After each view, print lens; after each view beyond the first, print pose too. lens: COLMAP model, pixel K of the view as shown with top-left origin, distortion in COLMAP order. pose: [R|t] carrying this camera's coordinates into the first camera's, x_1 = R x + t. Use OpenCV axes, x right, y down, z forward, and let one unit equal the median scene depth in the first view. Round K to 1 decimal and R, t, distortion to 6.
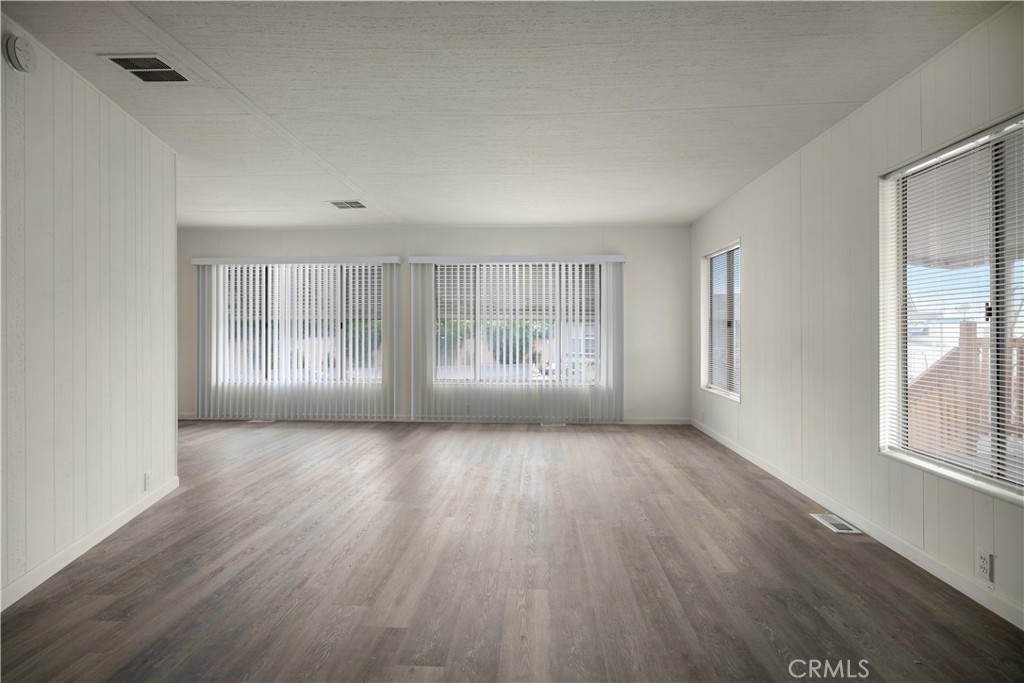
lens RADIAL K [[533.7, 0, 509.3], [0, 533.7, 321.3], [0, 0, 1]] dist [0.004543, 0.000812]
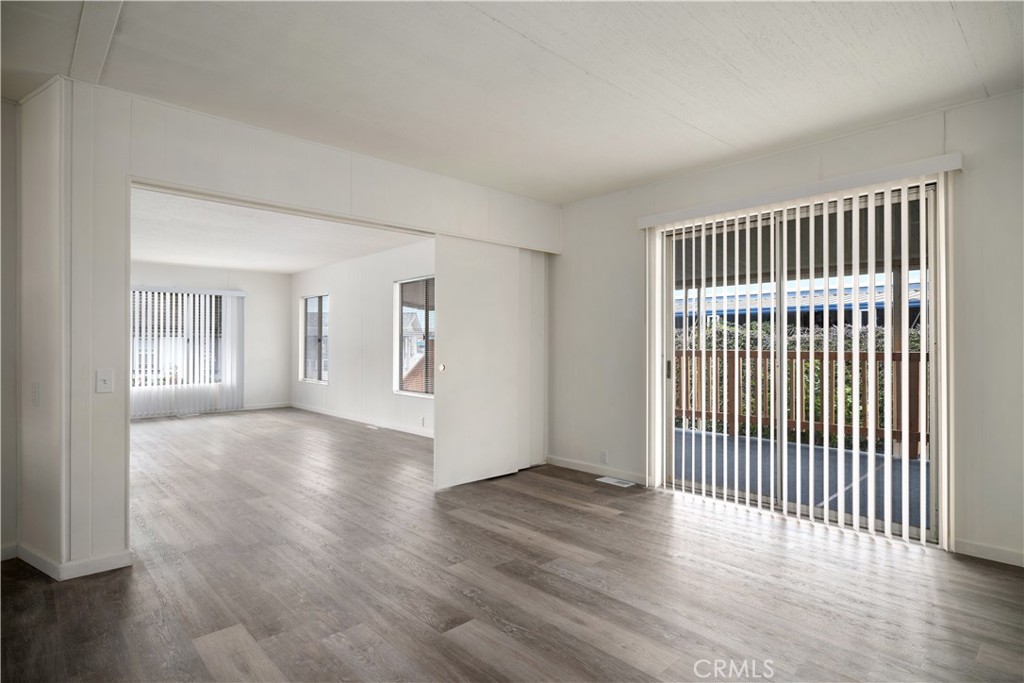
lens RADIAL K [[534.2, 0, 512.0], [0, 534.2, 341.5], [0, 0, 1]] dist [0.002292, 0.000469]
pose [[0.685486, 0.007624, 0.728046, -0.337351], [-0.011334, 0.999936, 0.000200, 0.000830], [-0.727997, -0.008389, 0.685528, -0.504802]]
